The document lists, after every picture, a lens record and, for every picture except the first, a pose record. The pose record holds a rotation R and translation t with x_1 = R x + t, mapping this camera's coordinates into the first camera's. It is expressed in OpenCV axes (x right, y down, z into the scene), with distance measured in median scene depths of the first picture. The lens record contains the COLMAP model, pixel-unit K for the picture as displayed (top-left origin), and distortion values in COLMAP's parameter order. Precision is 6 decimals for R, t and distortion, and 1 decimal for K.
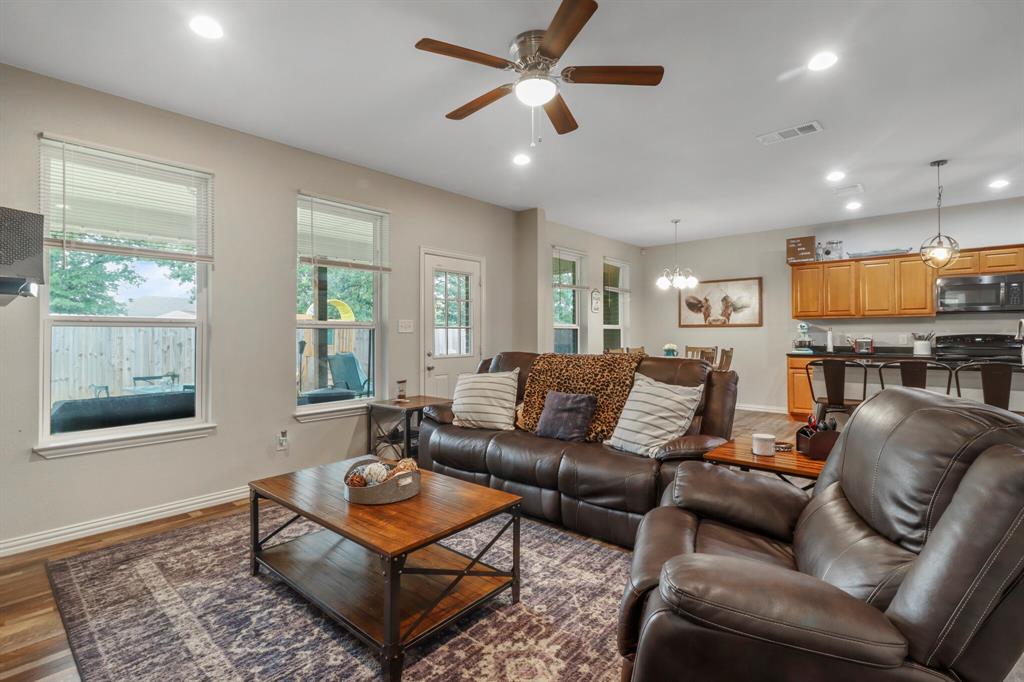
lens RADIAL K [[481.5, 0, 510.2], [0, 481.5, 336.4], [0, 0, 1]] dist [0.000749, 0.000428]
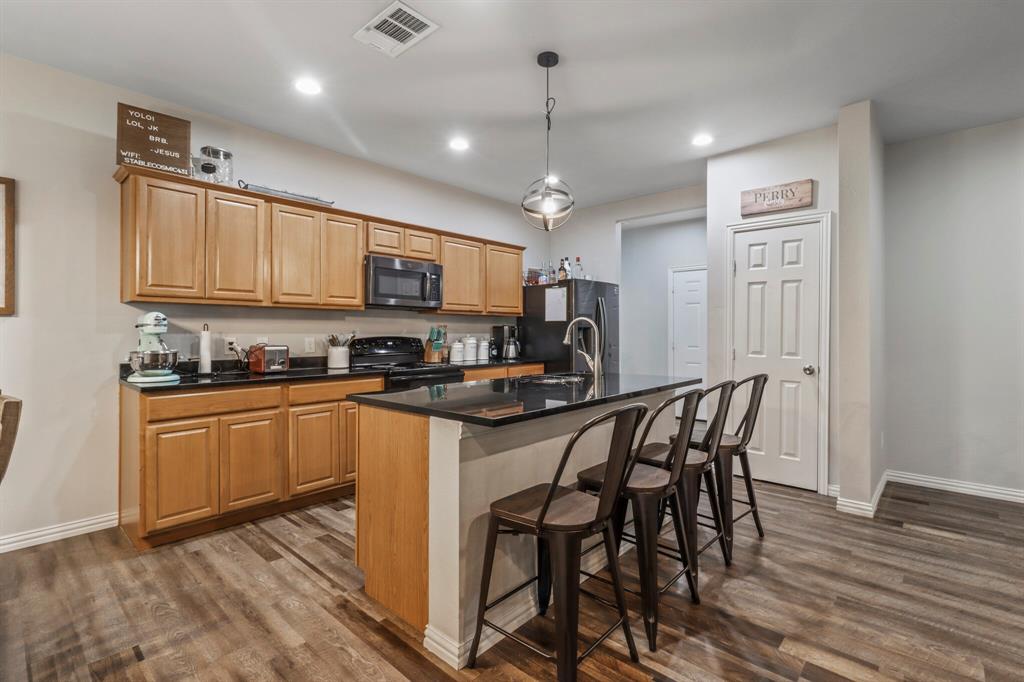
lens RADIAL K [[481.5, 0, 510.1], [0, 481.5, 333.4], [0, 0, 1]] dist [0.000749, 0.000428]
pose [[0.025941, -0.005034, 0.999651, 0.192320], [-0.000630, 0.999987, 0.005052, -0.011535], [-0.999663, -0.000761, 0.025938, 0.717340]]
